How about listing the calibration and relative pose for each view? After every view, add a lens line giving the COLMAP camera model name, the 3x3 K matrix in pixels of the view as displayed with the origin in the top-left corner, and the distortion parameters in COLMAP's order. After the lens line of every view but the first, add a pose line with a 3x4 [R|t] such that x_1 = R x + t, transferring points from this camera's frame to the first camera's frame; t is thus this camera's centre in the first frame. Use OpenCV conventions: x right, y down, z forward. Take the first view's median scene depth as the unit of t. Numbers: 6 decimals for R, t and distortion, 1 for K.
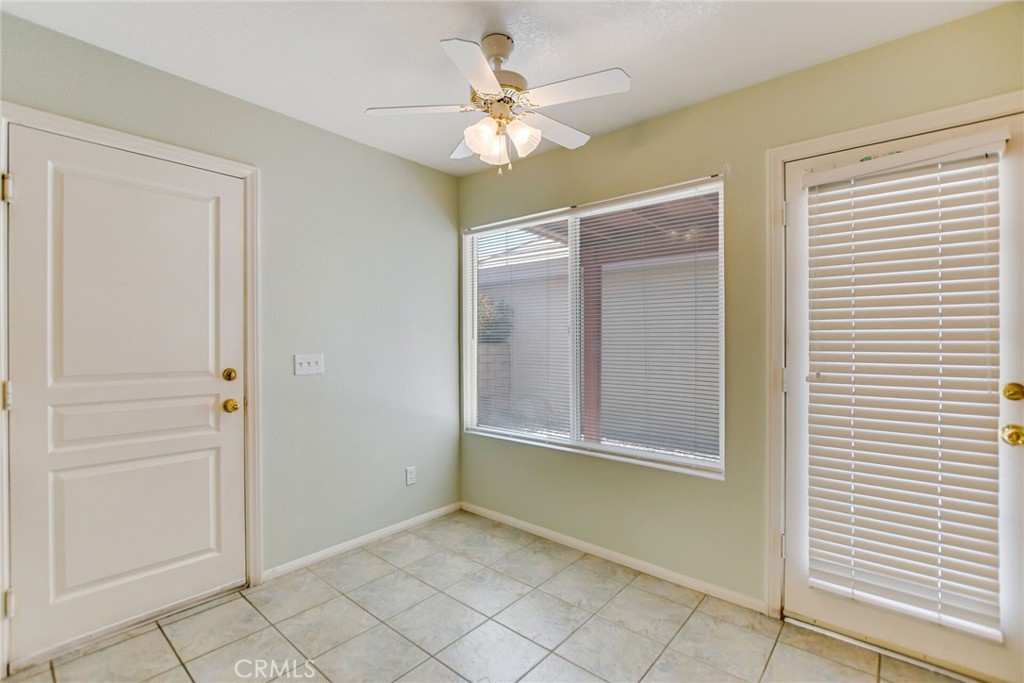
lens RADIAL K [[448.5, 0, 518.3], [0, 448.5, 343.2], [0, 0, 1]] dist [-0.022347, 0.004500]
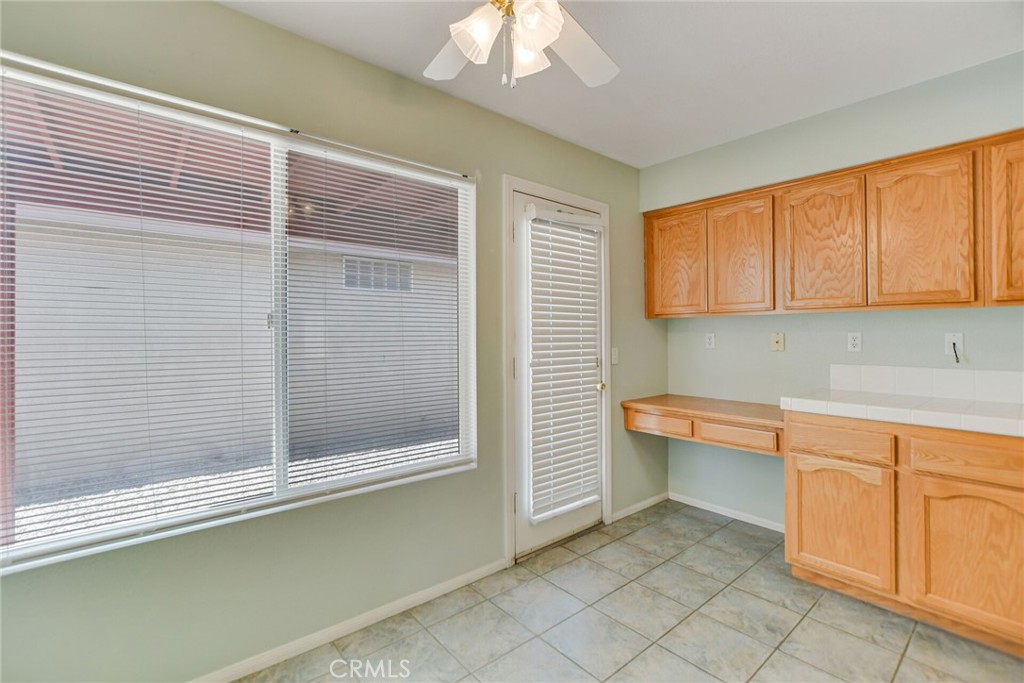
lens RADIAL K [[465.9, 0, 438.7], [0, 465.9, 339.7], [0, 0, 1]] dist [-0.003170, -0.000256]
pose [[0.213872, -0.004150, 0.976853, -0.691900], [0.009448, 0.999953, 0.002180, 0.001153], [-0.976816, 0.008763, 0.213902, 0.912168]]
